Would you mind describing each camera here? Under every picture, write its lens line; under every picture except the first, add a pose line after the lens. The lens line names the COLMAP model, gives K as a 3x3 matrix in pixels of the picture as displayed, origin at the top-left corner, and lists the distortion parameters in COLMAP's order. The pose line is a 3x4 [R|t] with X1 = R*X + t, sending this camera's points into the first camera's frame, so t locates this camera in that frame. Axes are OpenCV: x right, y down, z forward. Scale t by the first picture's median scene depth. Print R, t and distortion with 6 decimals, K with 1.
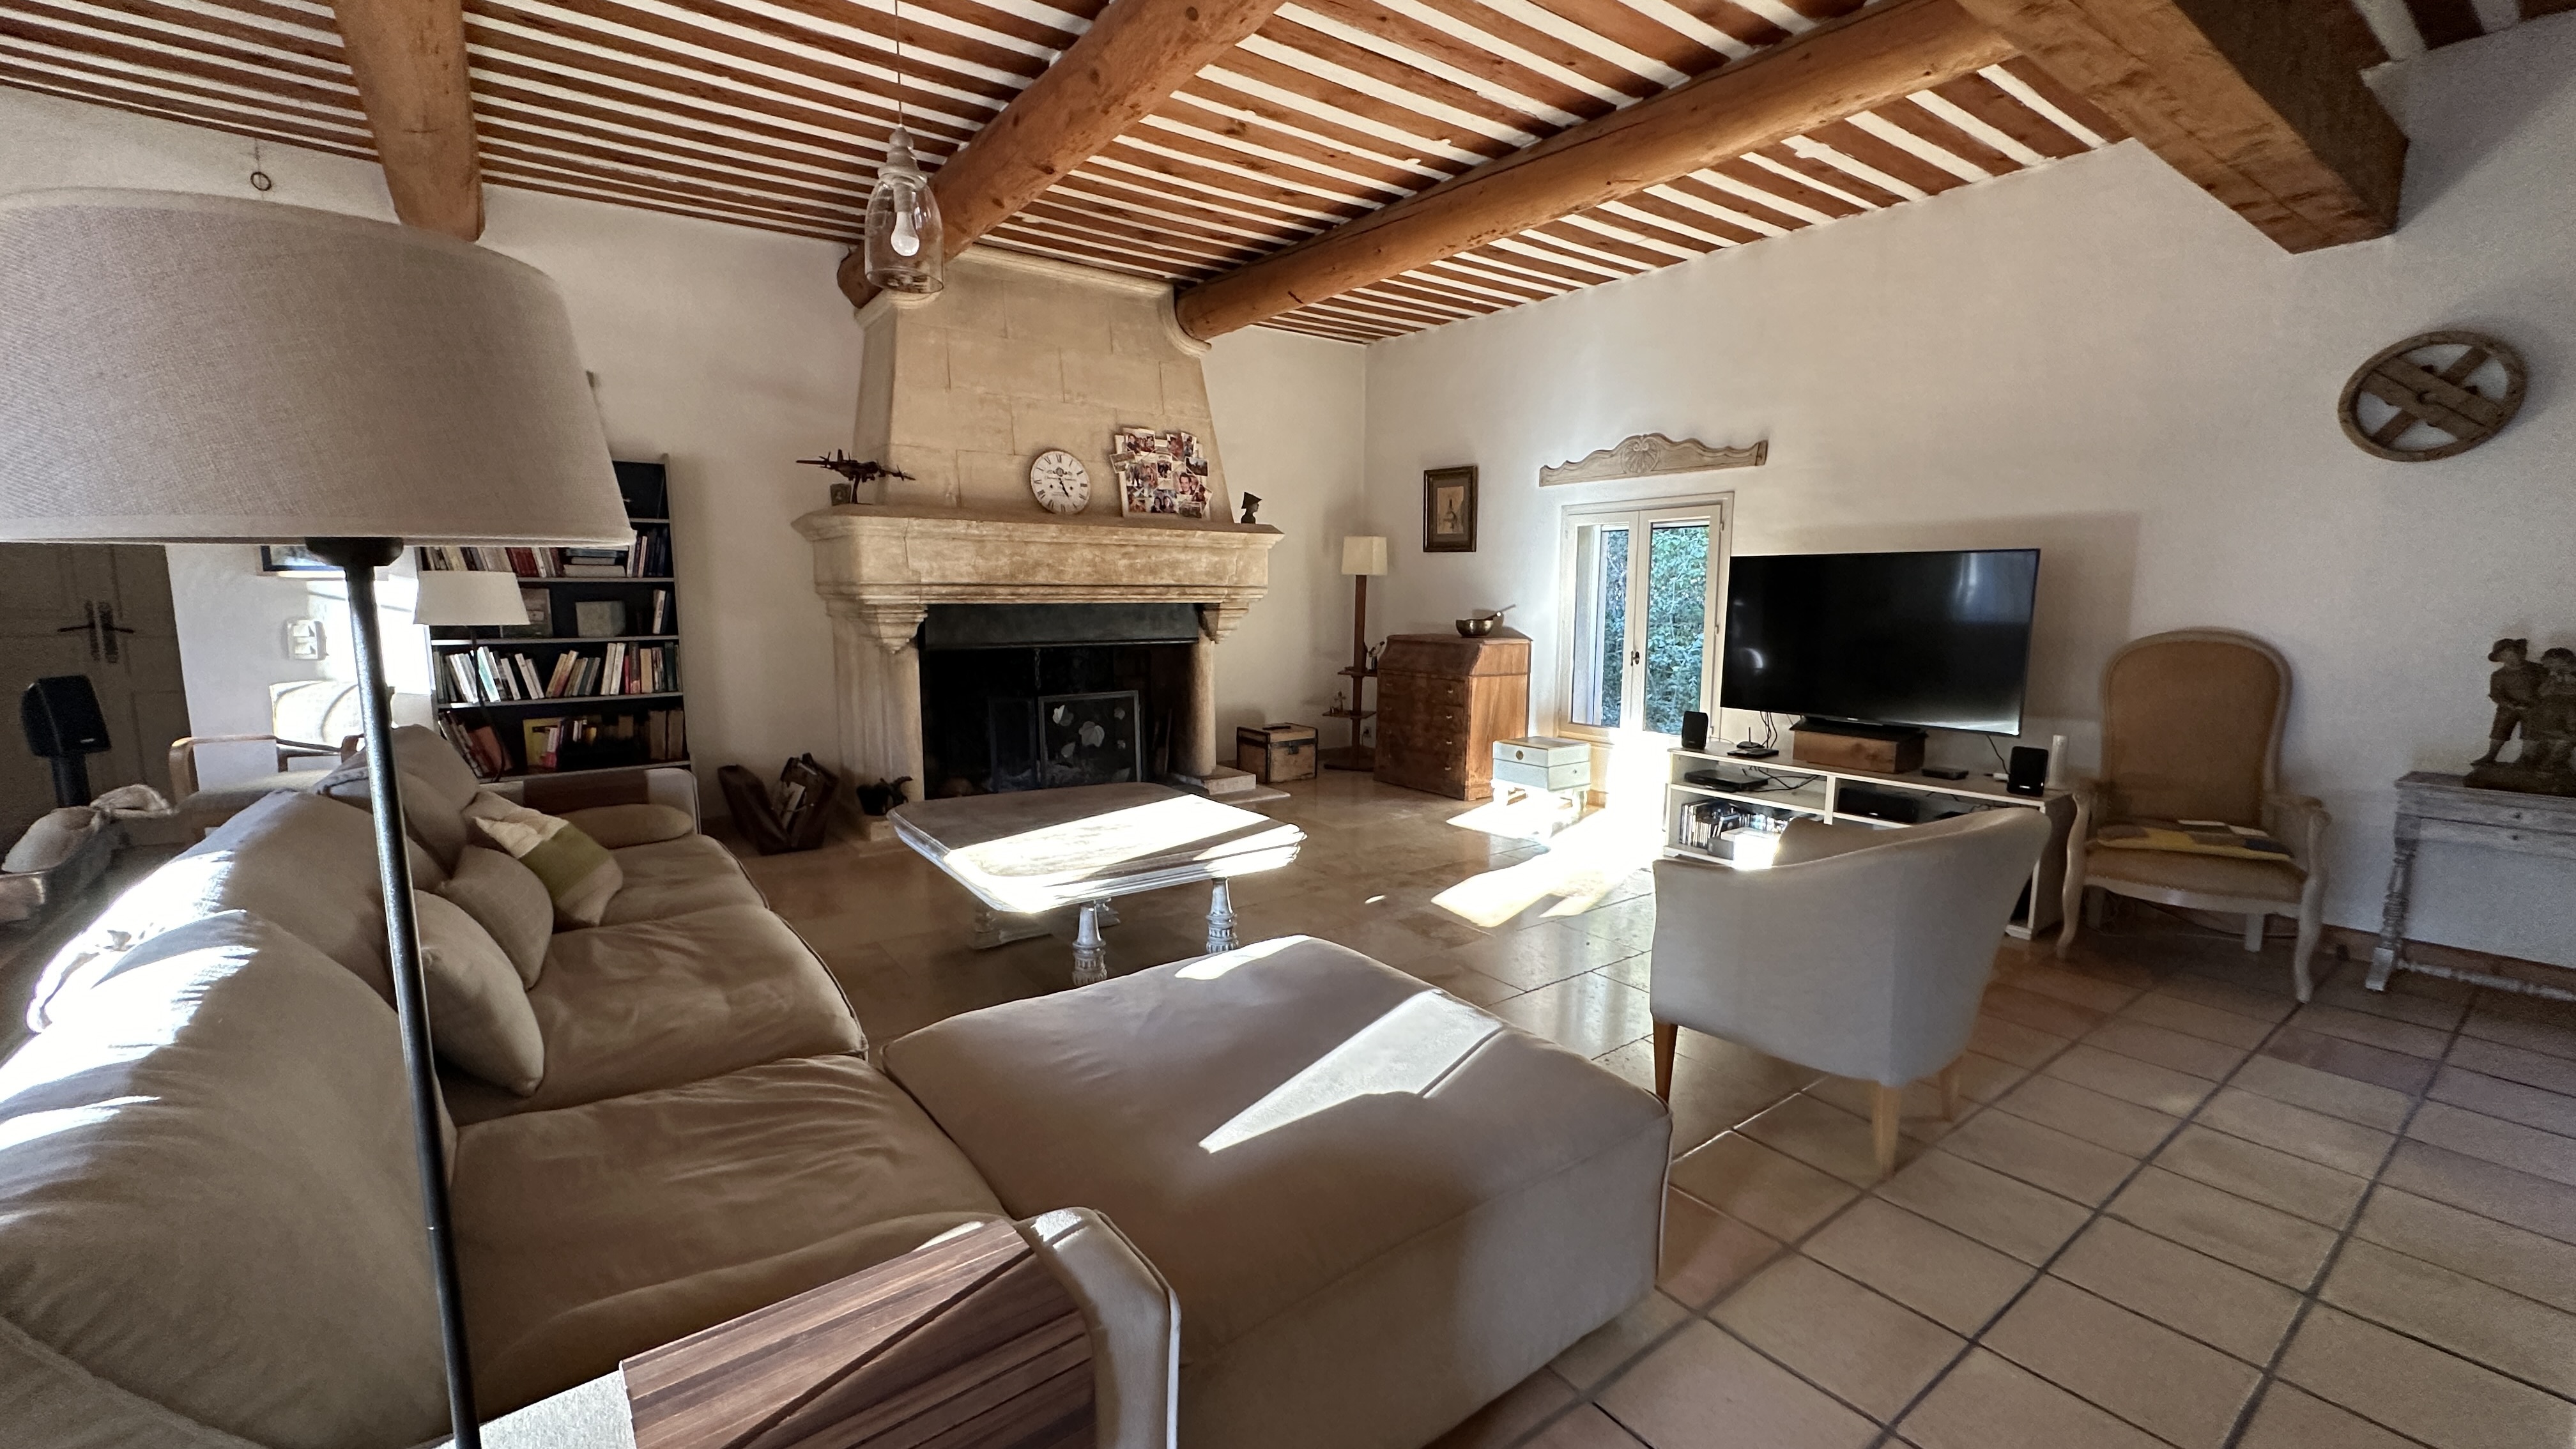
lens RADIAL K [[1036.6, 0, 1284.9], [0, 1036.6, 717.8], [0, 0, 1]] dist [-0.000565, 0.000027]
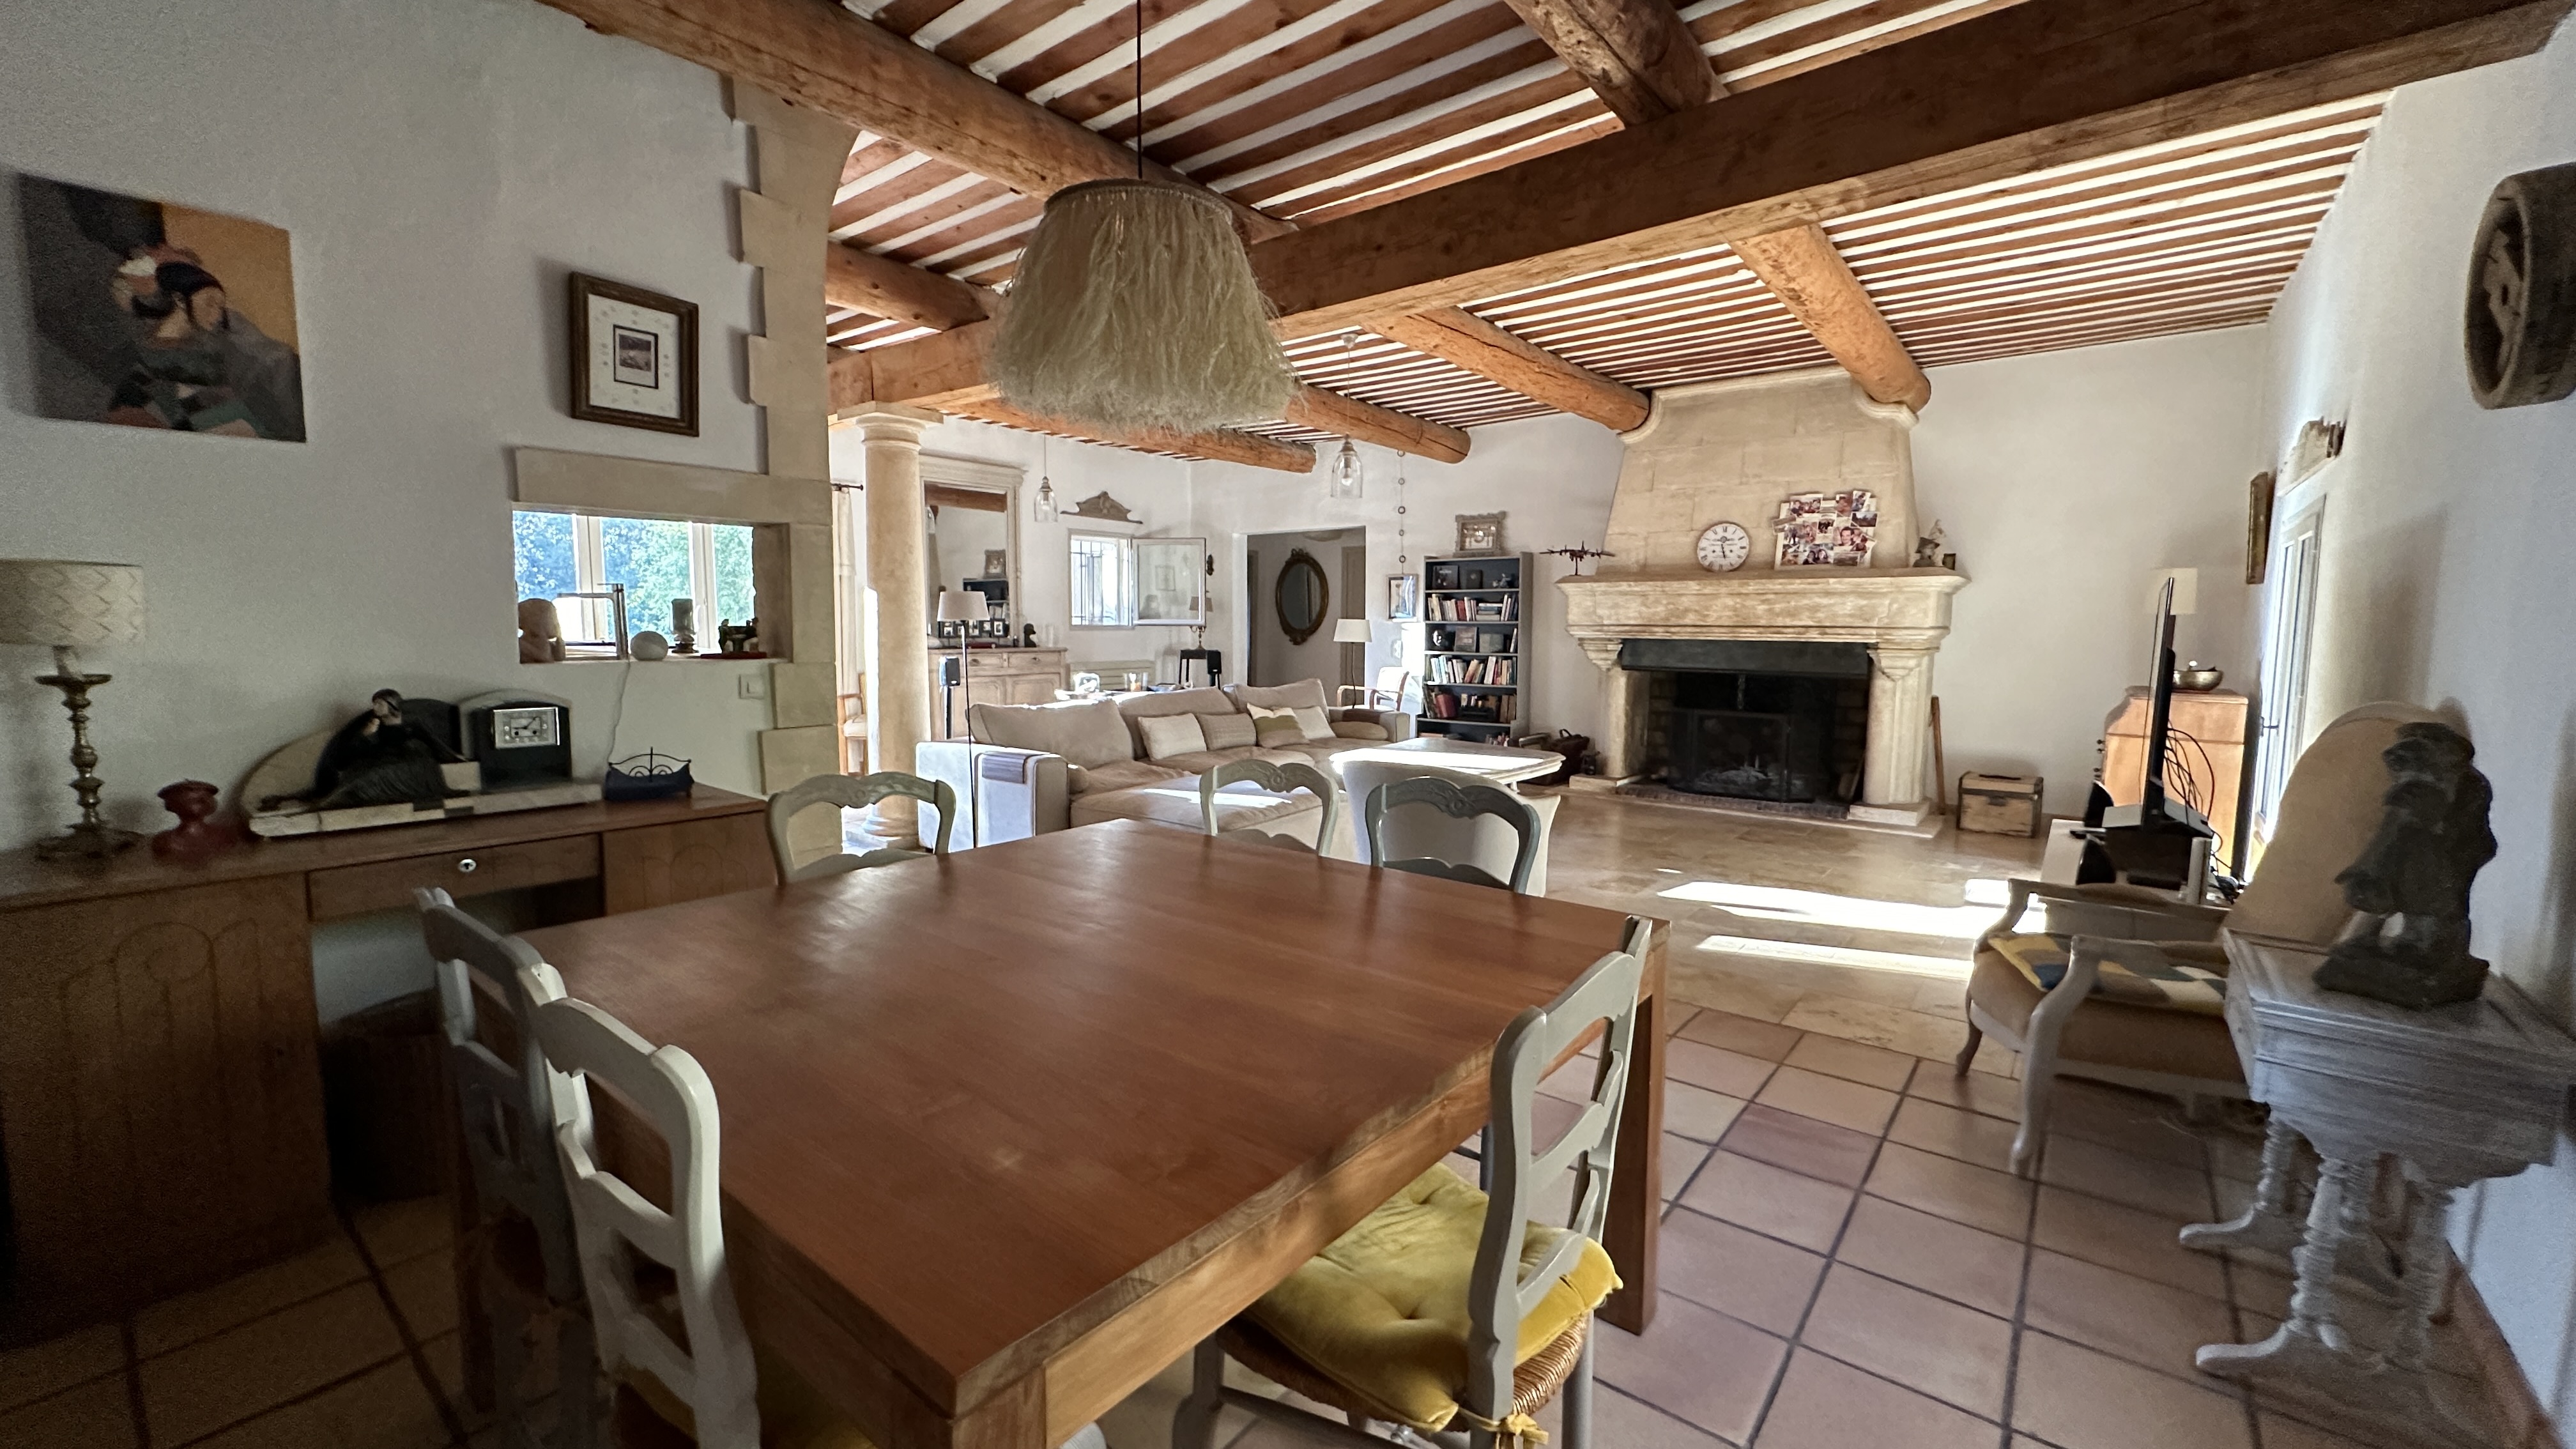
lens RADIAL K [[1036.6, 0, 1286.7], [0, 1036.6, 724.0], [0, 0, 1]] dist [-0.000565, 0.000027]
pose [[0.255662, 0.093542, -0.962230, 0.910373], [-0.123964, 0.990264, 0.063330, -0.020962], [0.958786, 0.103091, 0.264768, 0.147597]]
